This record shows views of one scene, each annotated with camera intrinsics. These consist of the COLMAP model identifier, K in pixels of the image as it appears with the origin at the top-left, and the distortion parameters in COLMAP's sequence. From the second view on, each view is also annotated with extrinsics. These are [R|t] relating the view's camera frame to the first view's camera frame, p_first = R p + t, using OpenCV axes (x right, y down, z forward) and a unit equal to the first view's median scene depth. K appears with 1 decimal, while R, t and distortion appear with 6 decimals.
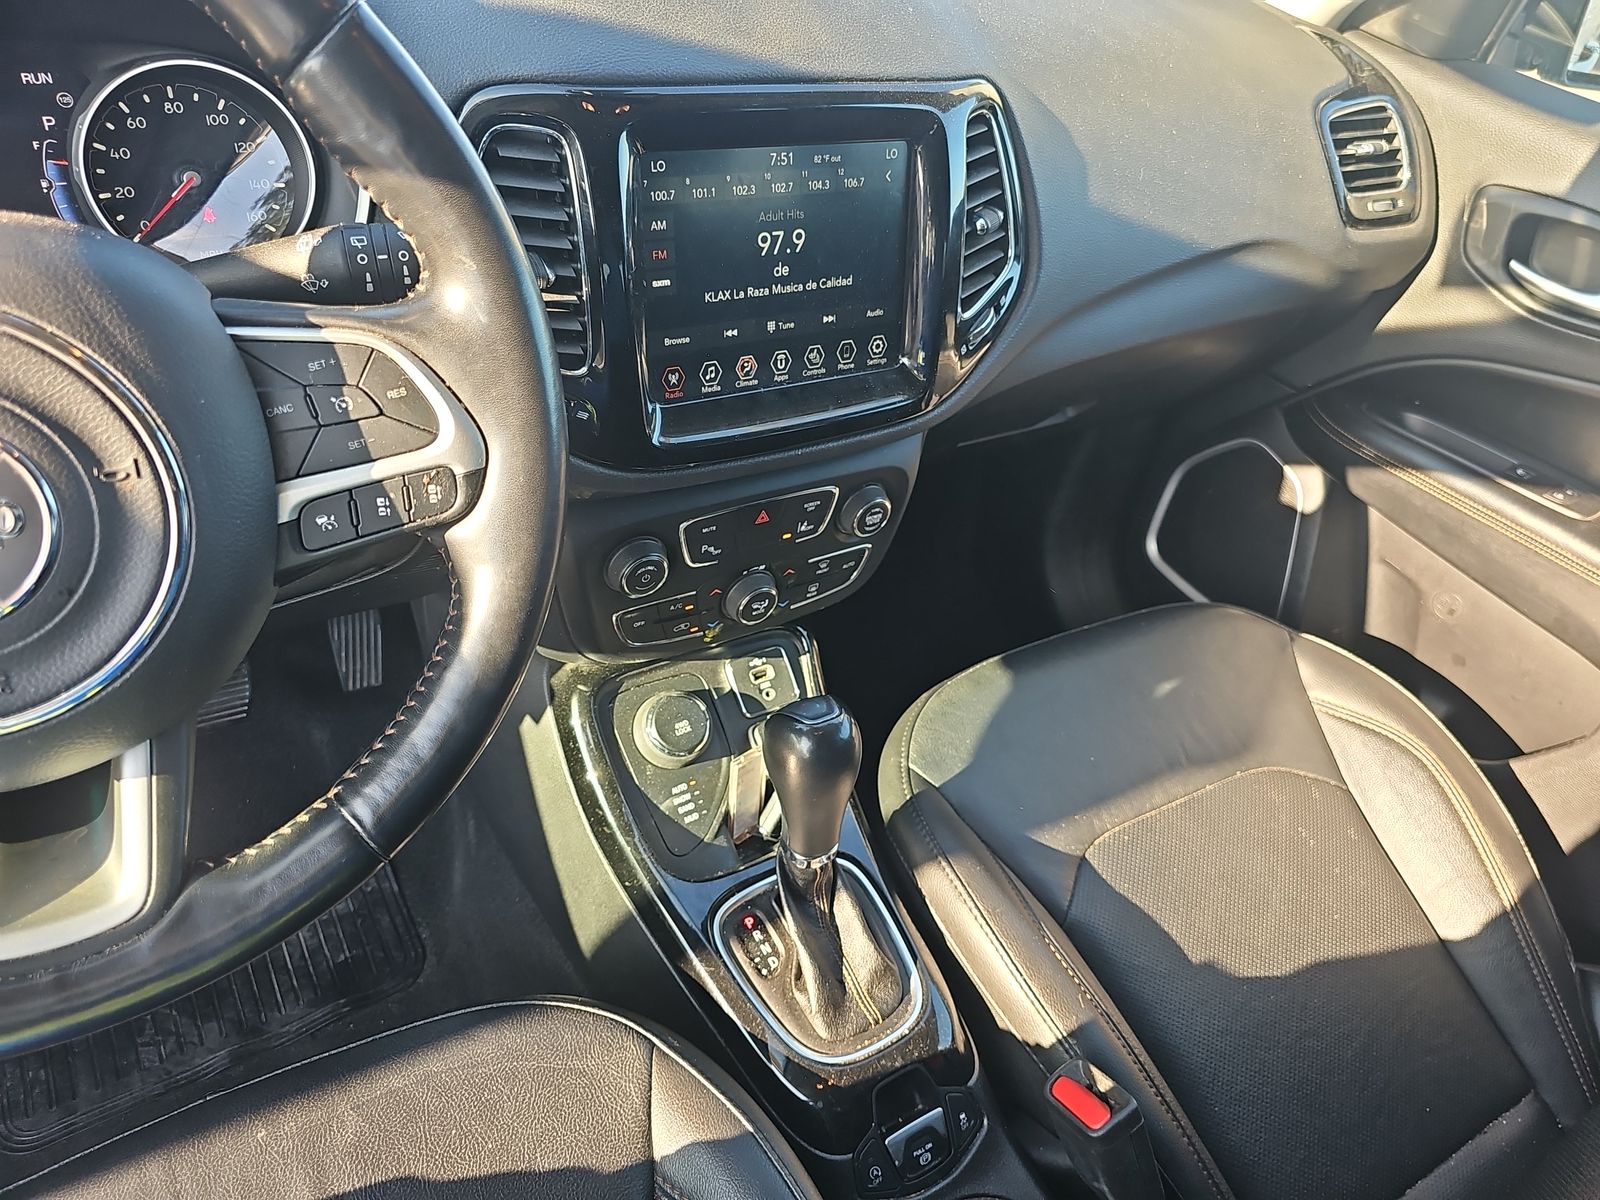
lens RADIAL K [[1058.1, 0, 797.4], [0, 1058.1, 596.5], [0, 0, 1]] dist [-0.000001, -0.003426]
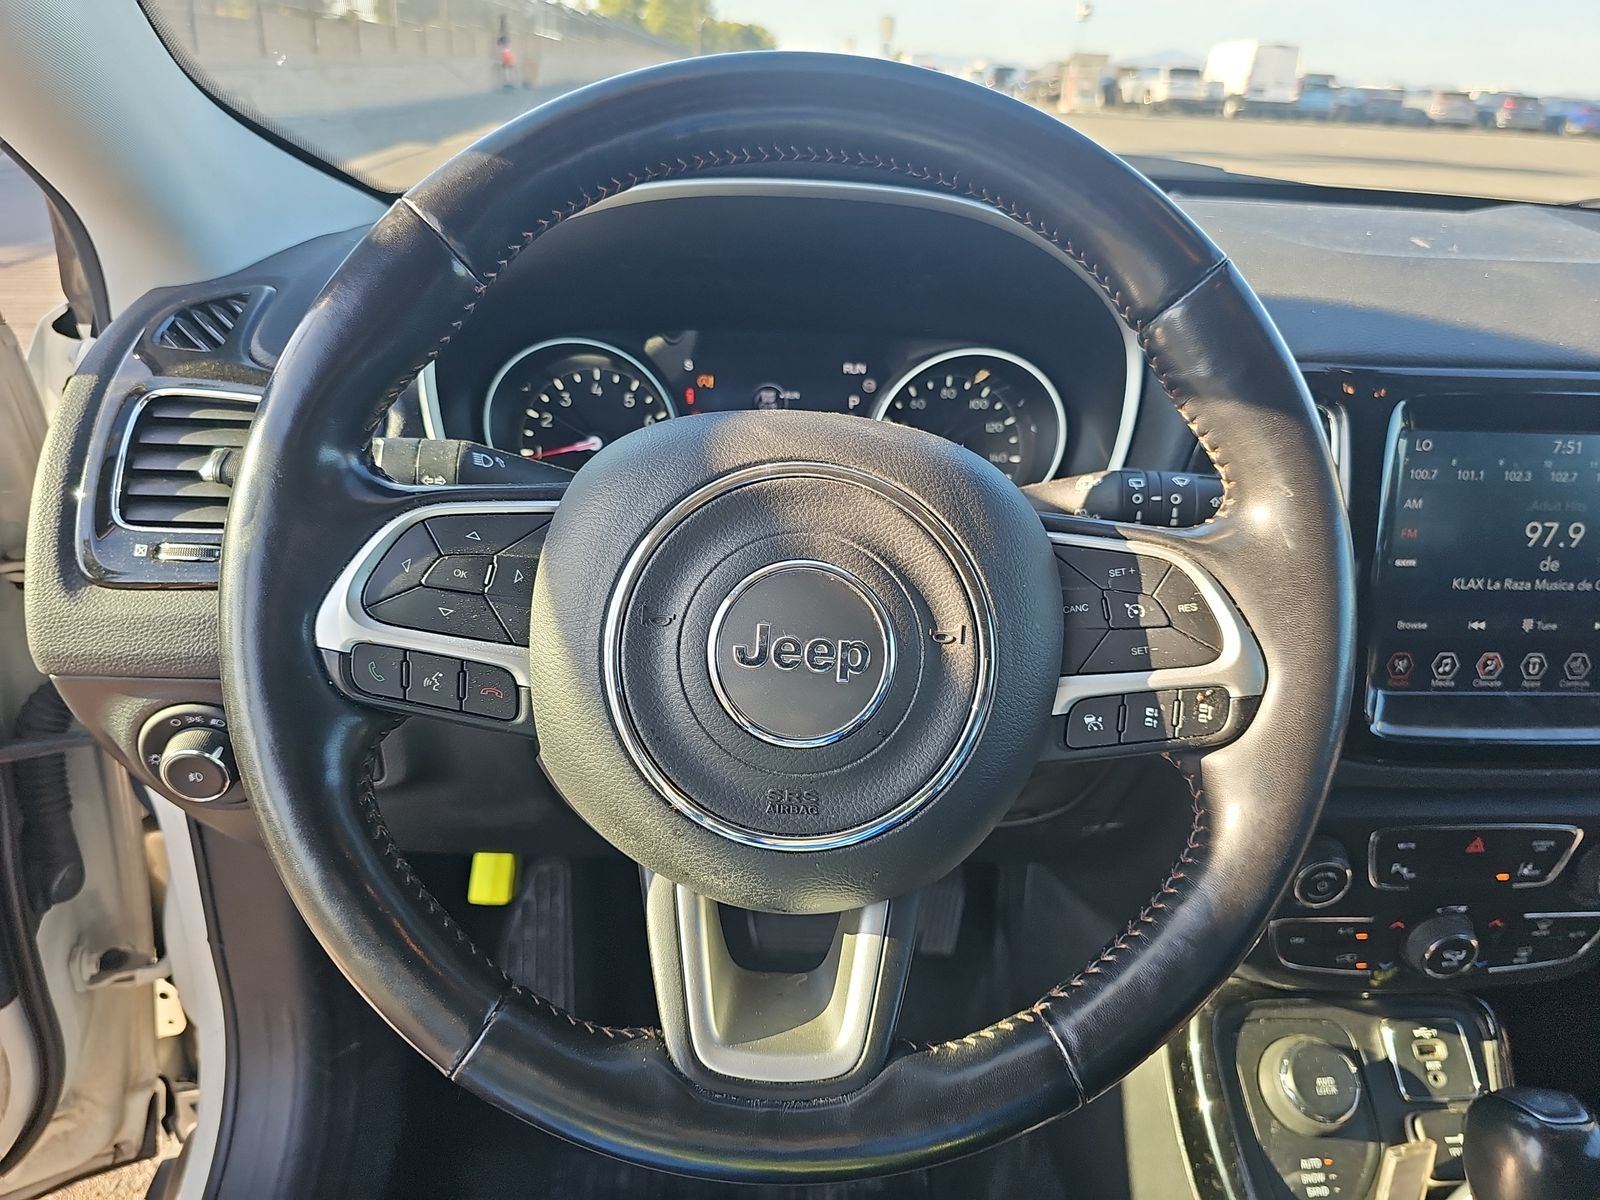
lens RADIAL K [[1058.1, 0, 797.4], [0, 1058.1, 596.5], [0, 0, 1]] dist [-0.000001, -0.003426]
pose [[0.881566, 0.094097, -0.462587, -0.162003], [-0.234918, 0.937424, -0.257003, 0.095837], [0.409456, 0.335235, 0.848506, -0.004955]]
